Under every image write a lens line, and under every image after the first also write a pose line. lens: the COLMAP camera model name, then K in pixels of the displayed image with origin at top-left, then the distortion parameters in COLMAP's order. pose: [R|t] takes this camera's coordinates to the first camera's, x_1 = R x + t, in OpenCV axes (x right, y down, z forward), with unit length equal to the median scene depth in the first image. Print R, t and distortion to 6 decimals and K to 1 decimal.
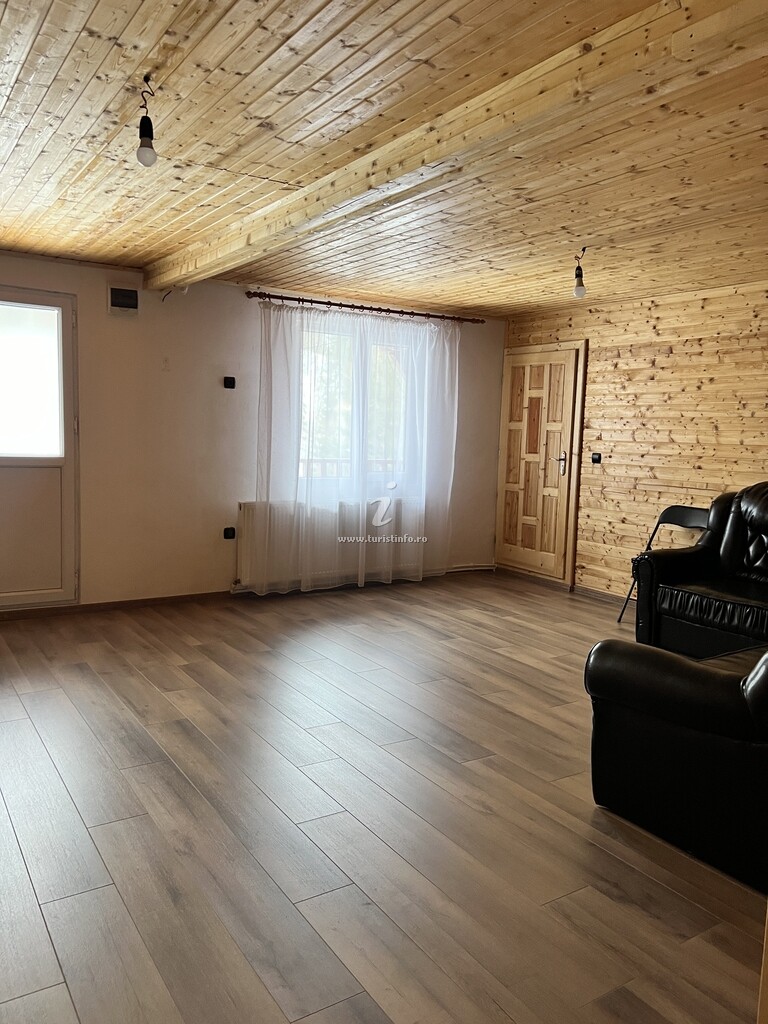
lens RADIAL K [[771.2, 0, 384.0], [0, 771.2, 512.0], [0, 0, 1]] dist [0.000420, 0.000084]
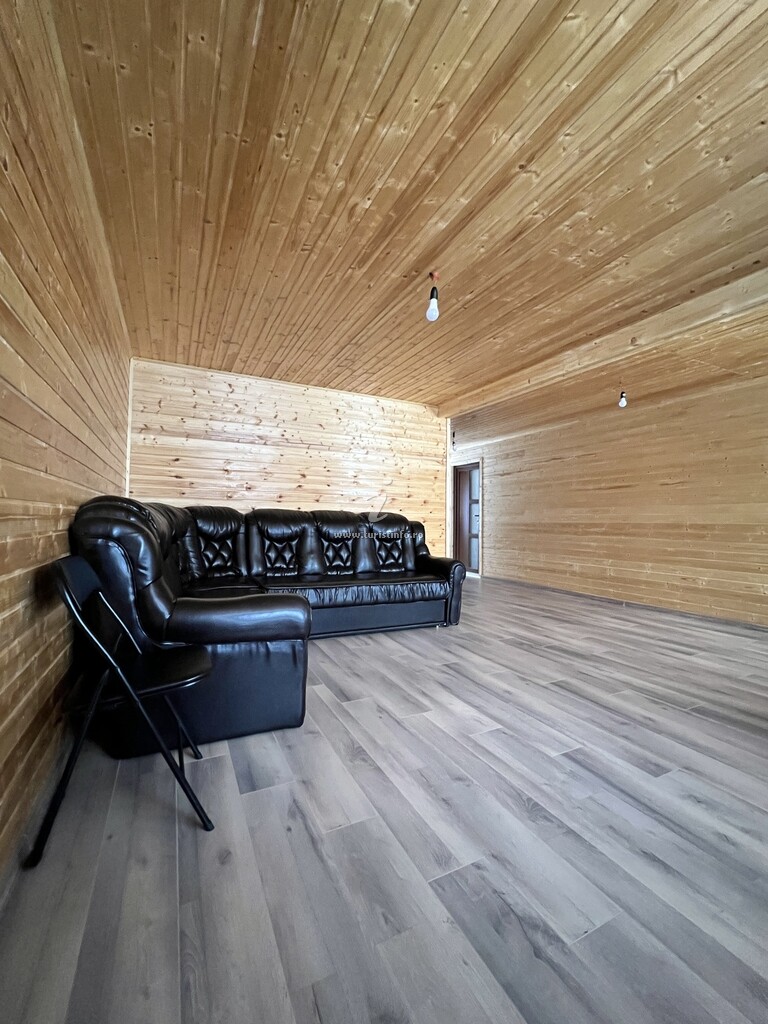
lens RADIAL K [[426.0, 0, 384.0], [0, 426.0, 512.0], [0, 0, 1]] dist [0.000181, 0.000010]
pose [[-0.991781, -0.040955, 0.121212, 0.231680], [-0.031304, 0.996264, 0.080483, -0.071199], [-0.124056, 0.076028, -0.989358, 1.535488]]
